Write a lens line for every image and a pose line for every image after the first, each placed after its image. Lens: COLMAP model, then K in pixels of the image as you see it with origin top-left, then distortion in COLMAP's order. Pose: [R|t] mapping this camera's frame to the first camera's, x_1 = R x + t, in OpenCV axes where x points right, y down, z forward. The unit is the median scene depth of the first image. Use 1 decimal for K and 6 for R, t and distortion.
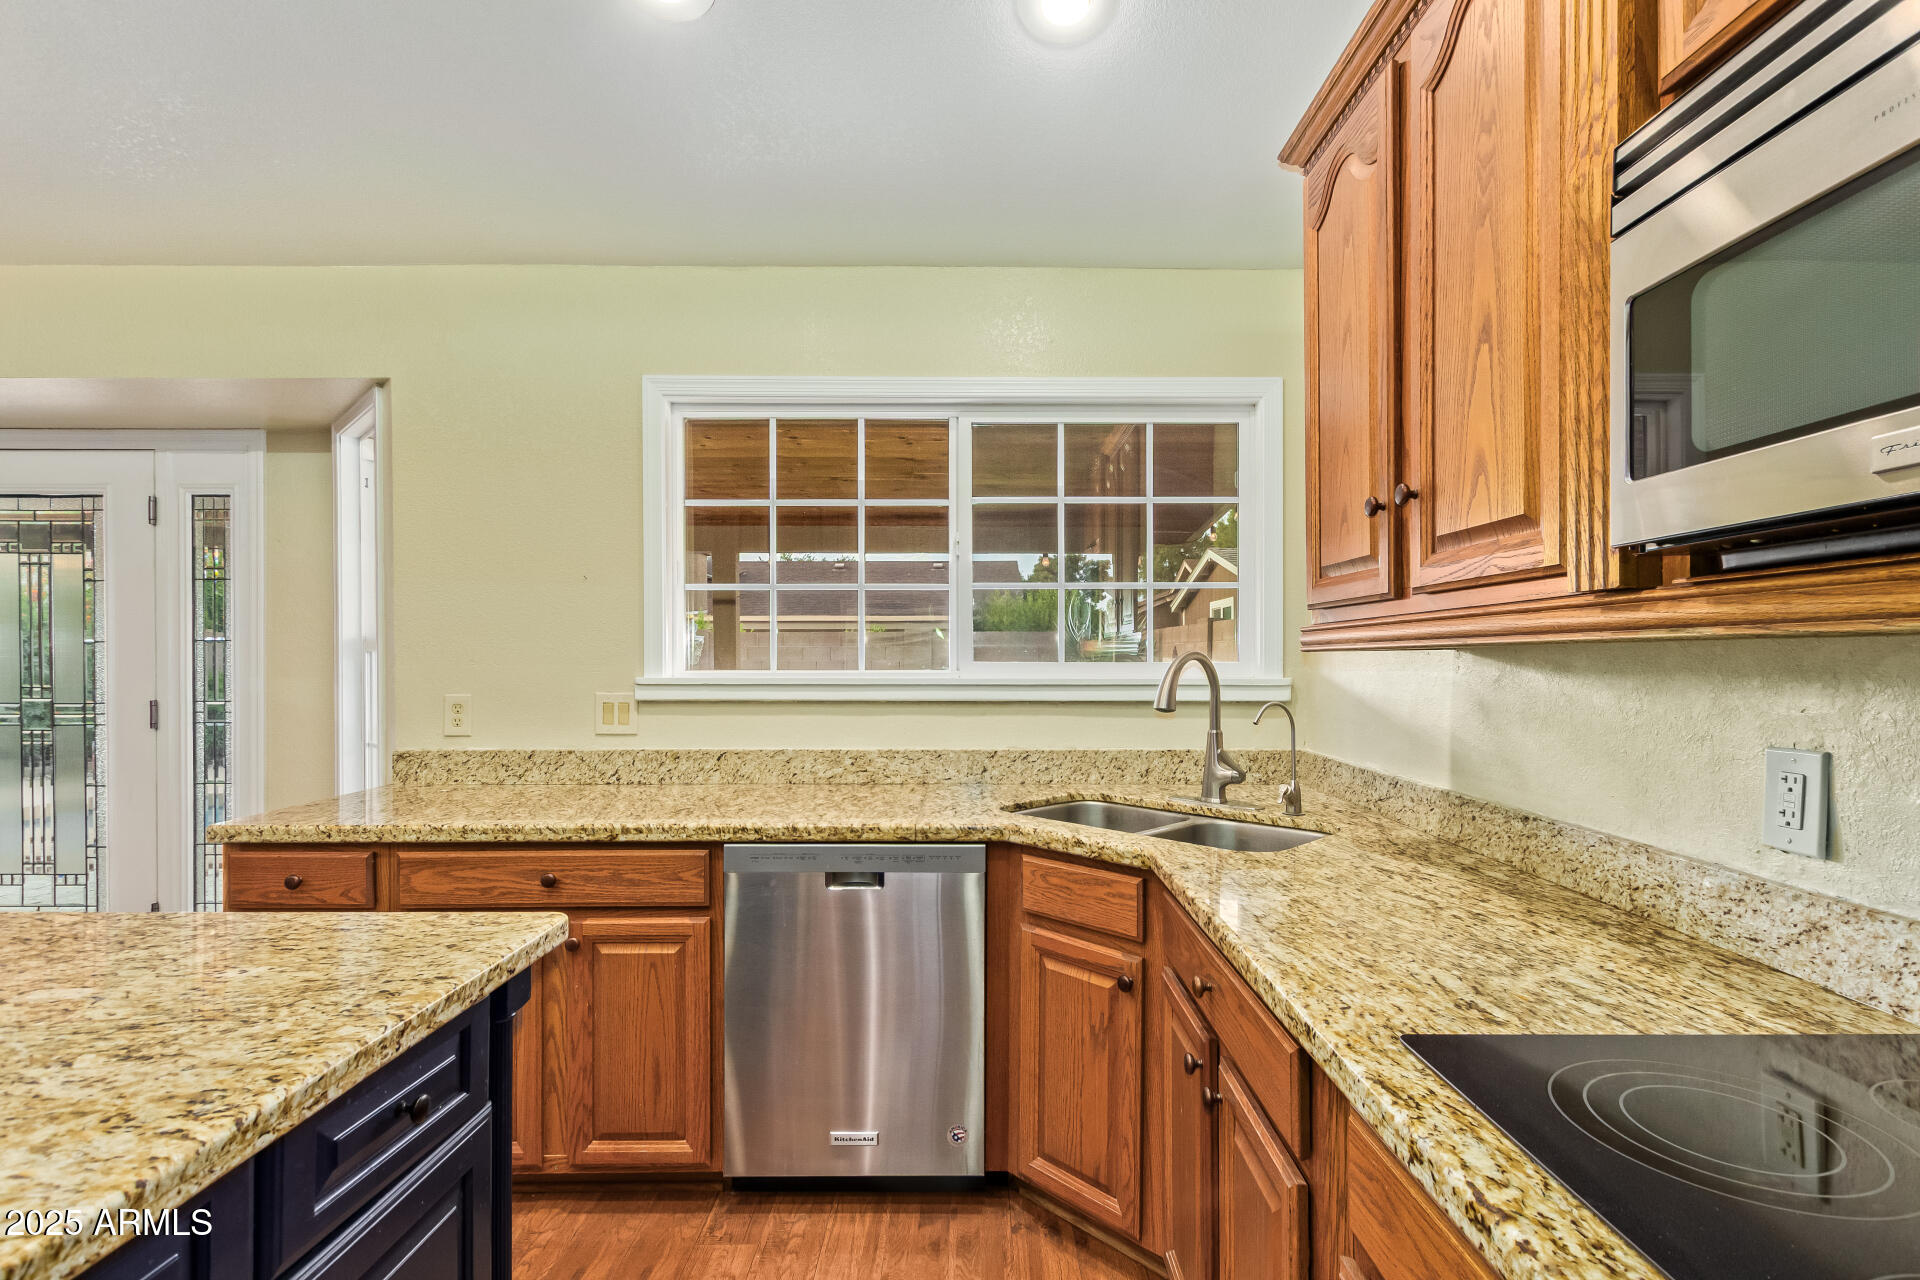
lens RADIAL K [[875.0, 0, 966.4], [0, 875.0, 651.1], [0, 0, 1]] dist [0.009104, -0.003656]
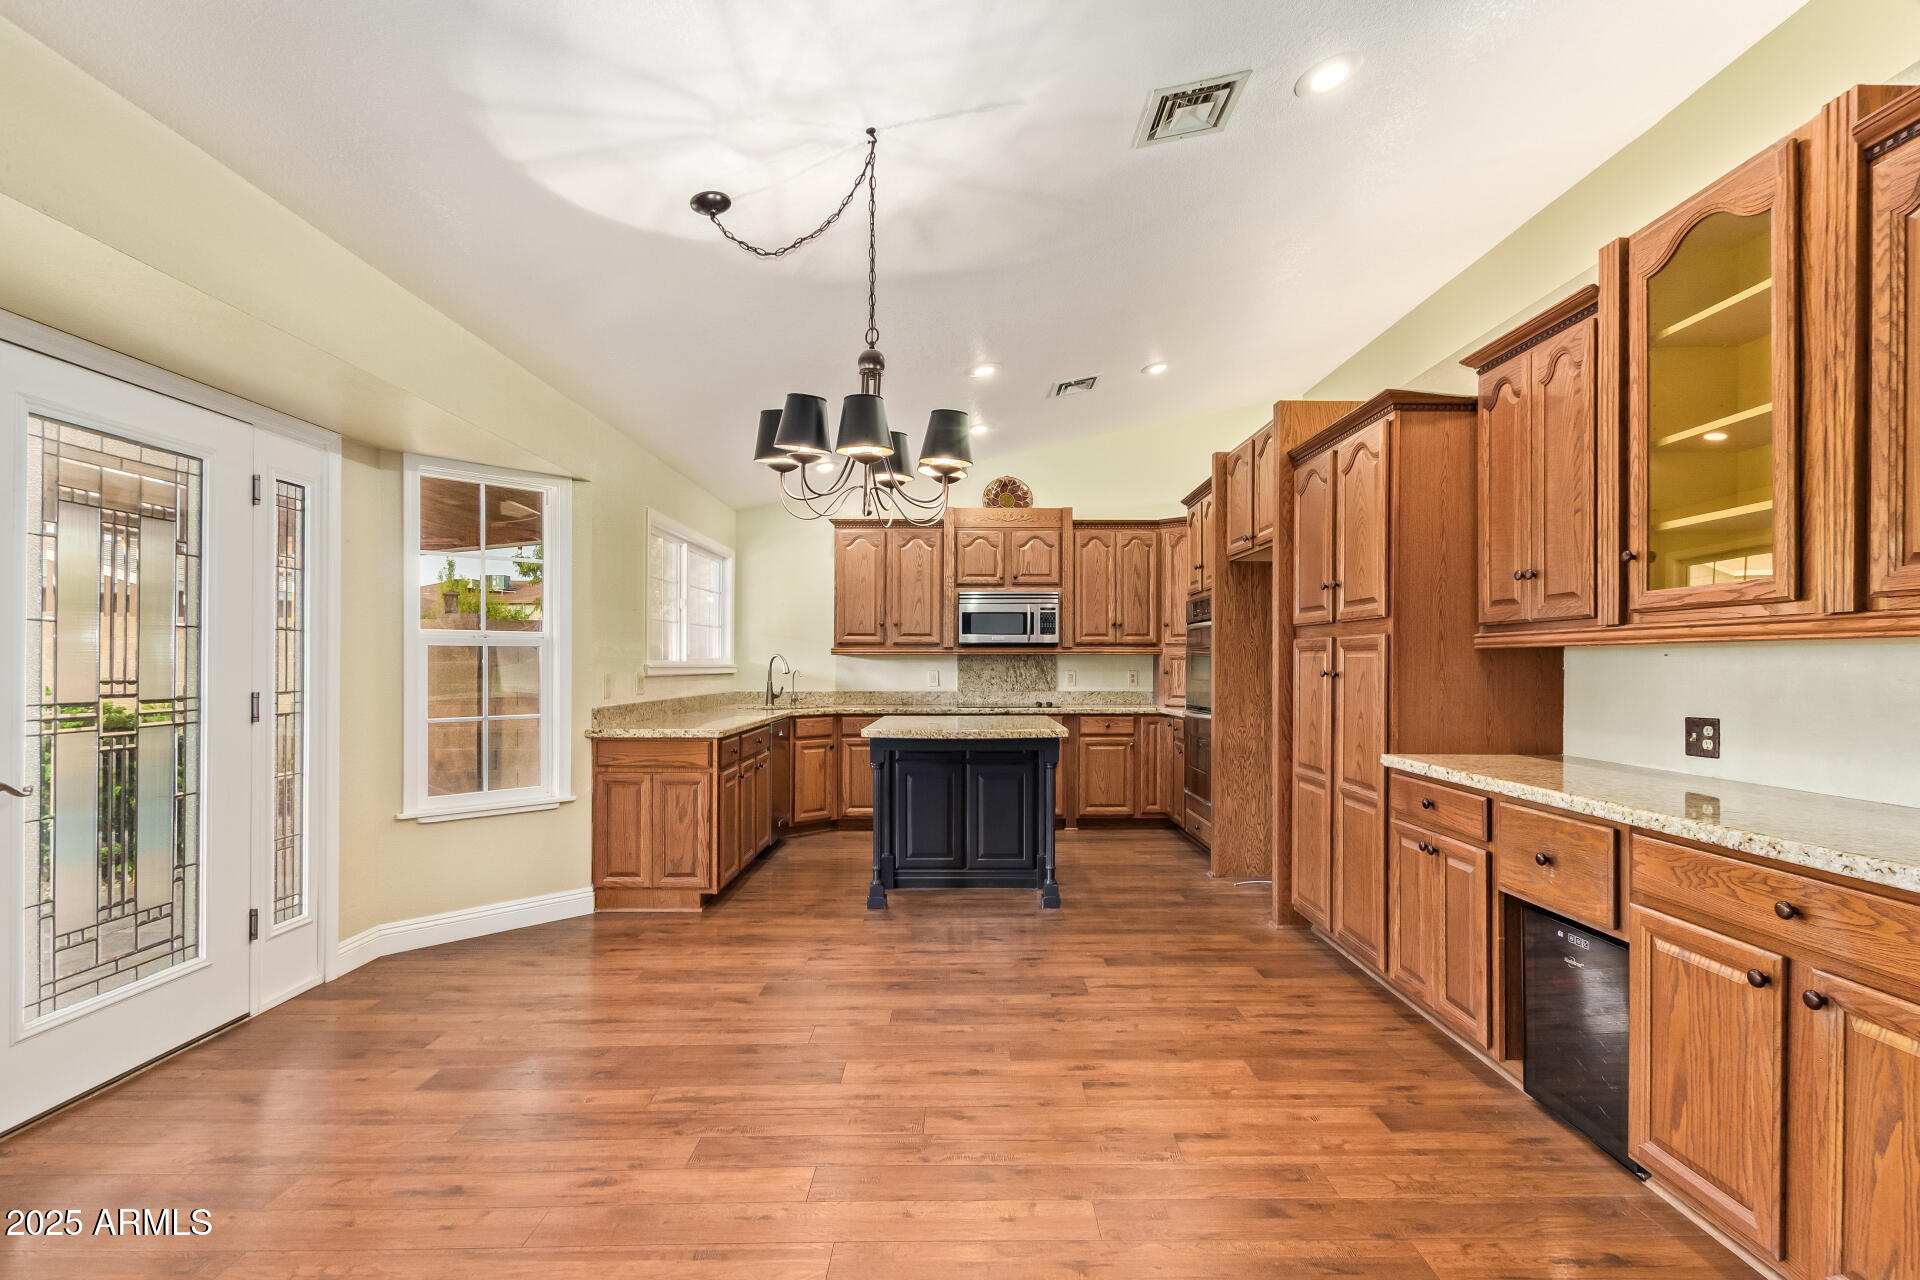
lens RADIAL K [[875.0, 0, 970.7], [0, 875.0, 667.6], [0, 0, 1]] dist [0.009104, -0.003656]
pose [[-0.002555, -0.003760, 0.999990, -1.862892], [-0.003452, 0.999987, 0.003751, 0.022863], [-0.999991, -0.003442, -0.002568, 0.240036]]
